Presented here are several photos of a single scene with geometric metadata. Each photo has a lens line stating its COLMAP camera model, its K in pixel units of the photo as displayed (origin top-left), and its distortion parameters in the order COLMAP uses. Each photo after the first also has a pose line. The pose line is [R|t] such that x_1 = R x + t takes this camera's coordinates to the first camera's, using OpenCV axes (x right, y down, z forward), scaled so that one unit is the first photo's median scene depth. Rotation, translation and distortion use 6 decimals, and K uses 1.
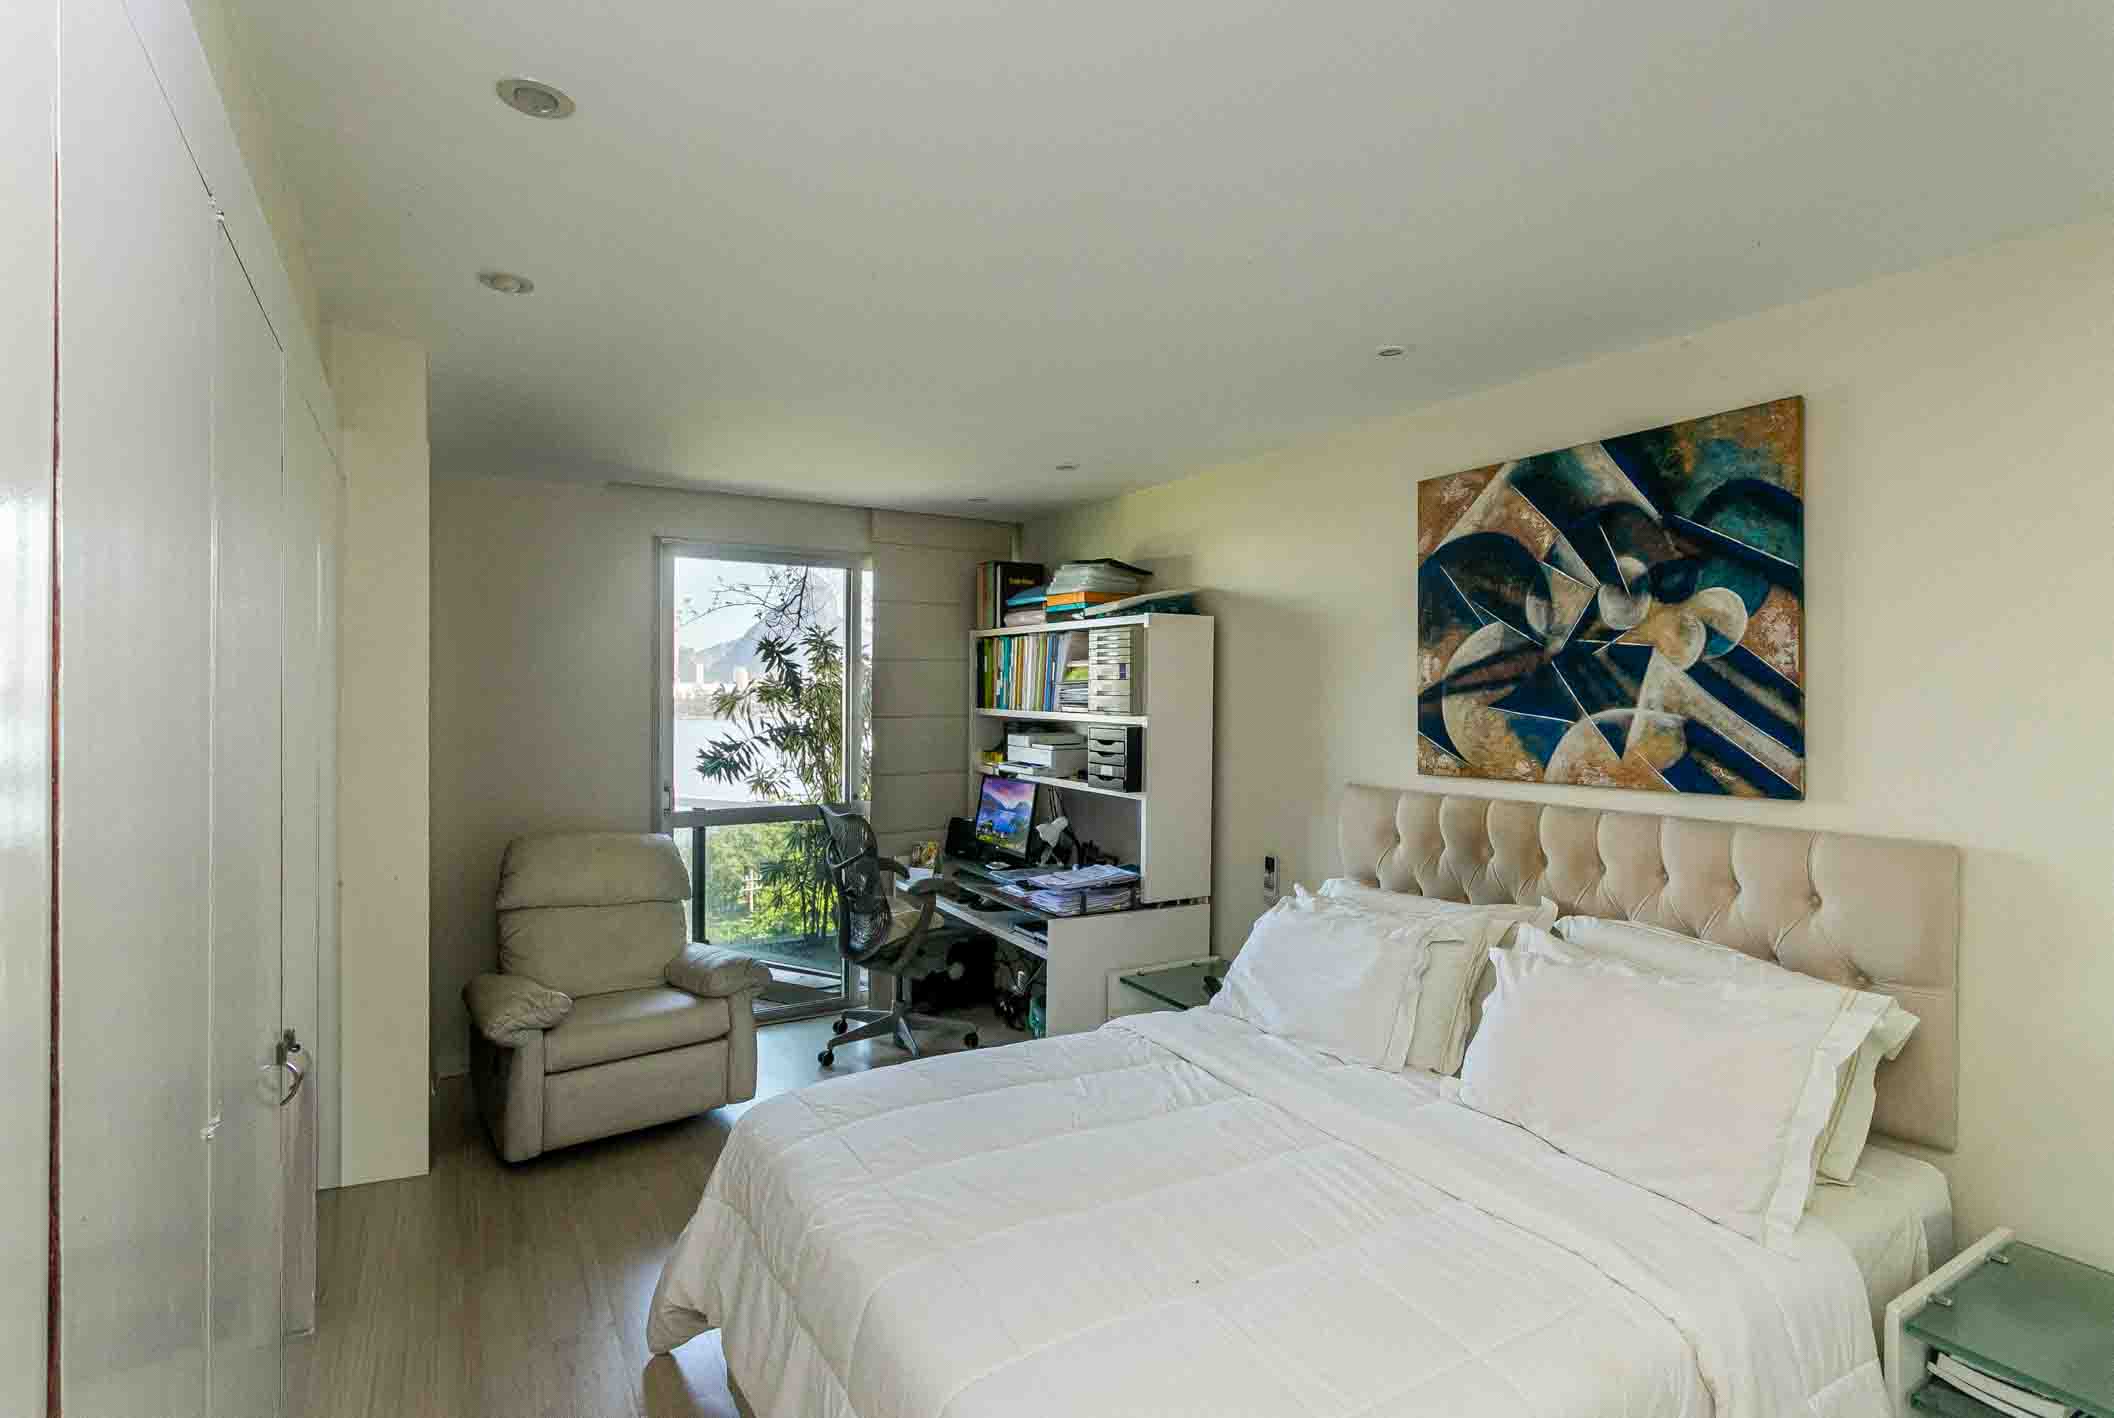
lens RADIAL K [[1006.5, 0, 1050.9], [0, 1006.5, 699.4], [0, 0, 1]] dist [0.005501, 0.002137]
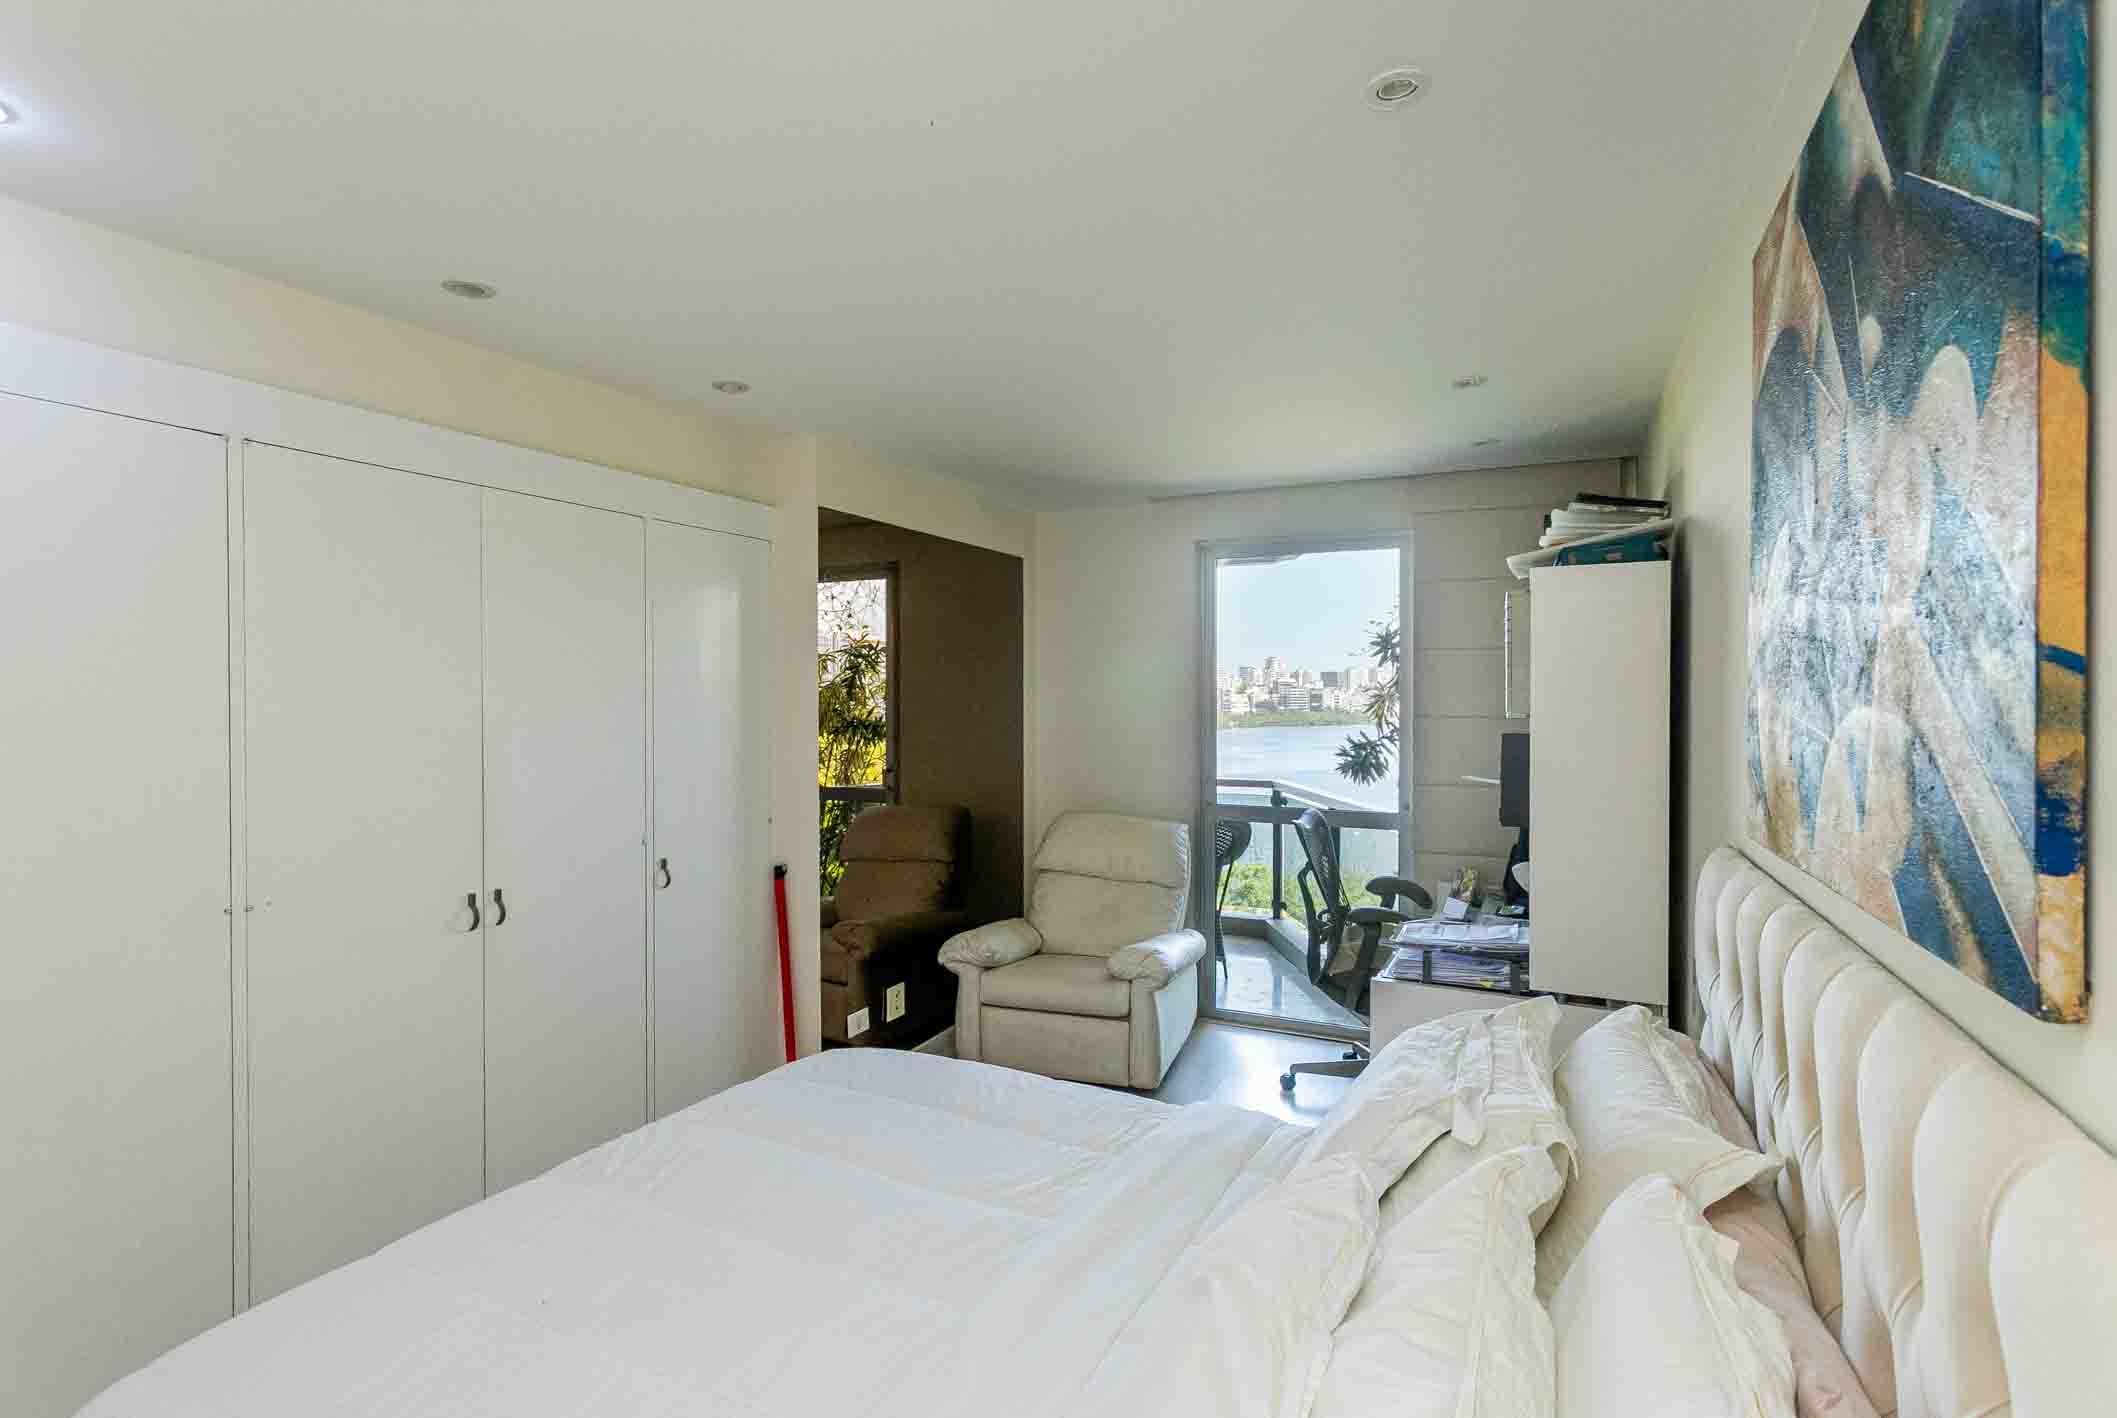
lens RADIAL K [[1007.9, 0, 1058.3], [0, 1007.9, 708.0], [0, 0, 1]] dist [0.005501, 0.002137]
pose [[0.556510, 0.006903, -0.830812, 0.486967], [0.000358, 0.999963, 0.008548, 0.004240], [0.830841, -0.005055, 0.556487, 0.350437]]
